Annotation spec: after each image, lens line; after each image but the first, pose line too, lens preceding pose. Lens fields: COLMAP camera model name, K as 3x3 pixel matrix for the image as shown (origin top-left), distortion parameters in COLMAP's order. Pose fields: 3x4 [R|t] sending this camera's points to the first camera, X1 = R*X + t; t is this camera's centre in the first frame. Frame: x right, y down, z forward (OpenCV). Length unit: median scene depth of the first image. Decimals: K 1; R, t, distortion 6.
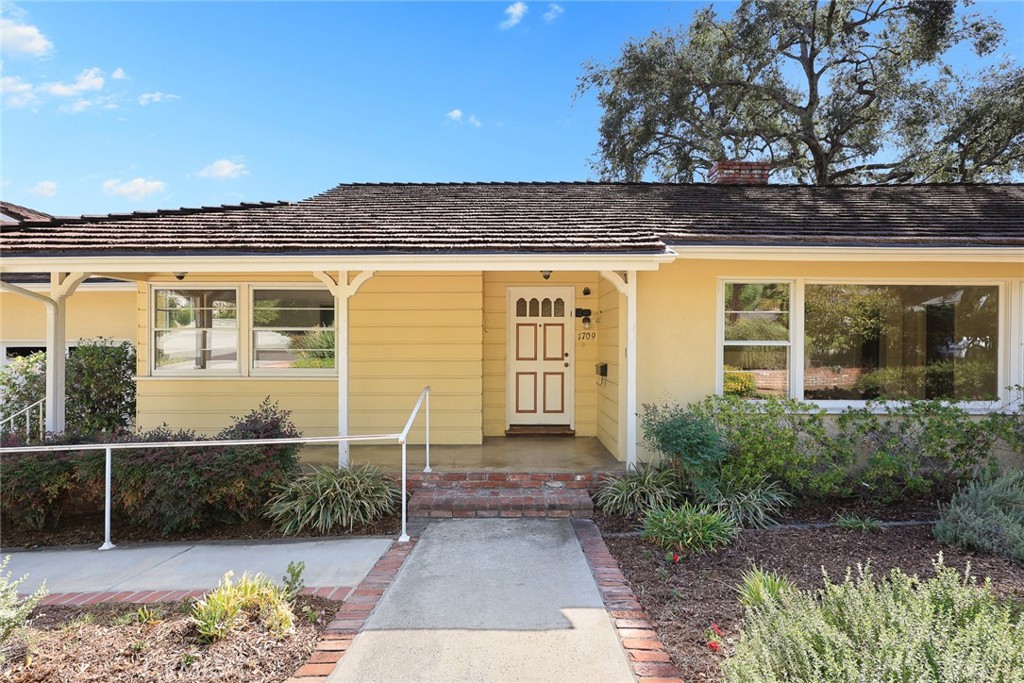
lens RADIAL K [[541.7, 0, 512.0], [0, 541.7, 341.5], [0, 0, 1]] dist [0.002727, -0.000760]
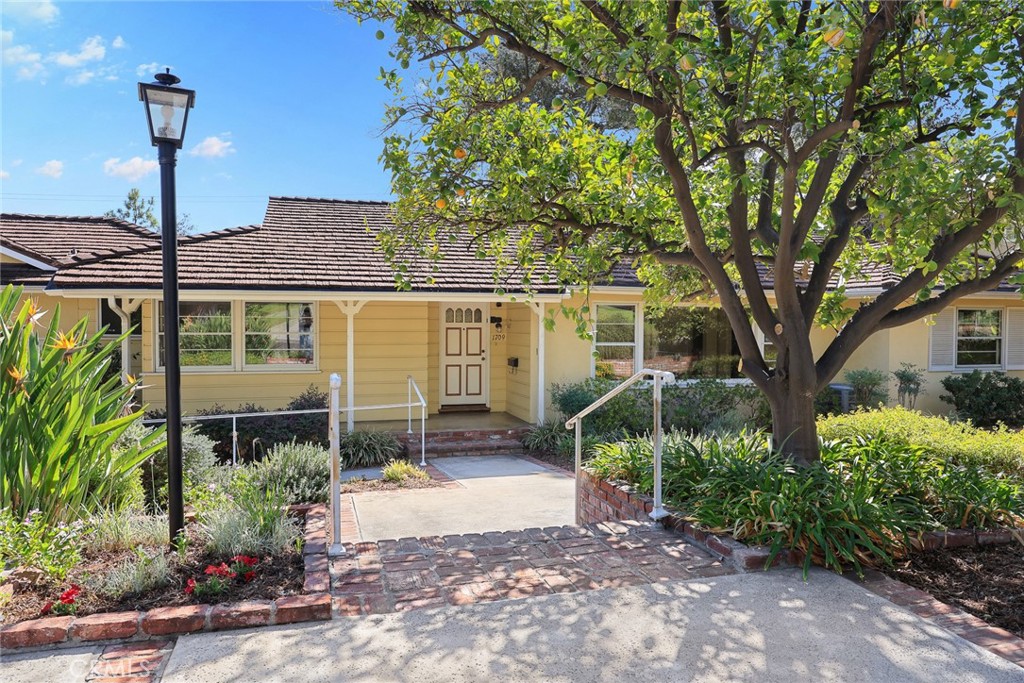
lens RADIAL K [[640.5, 0, 512.0], [0, 640.5, 341.5], [0, 0, 1]] dist [0.001374, 0.000388]
pose [[0.965065, -0.004291, 0.261975, -0.265122], [-0.001967, 0.999719, 0.023621, -0.039905], [-0.262003, -0.023311, 0.964785, -0.582790]]
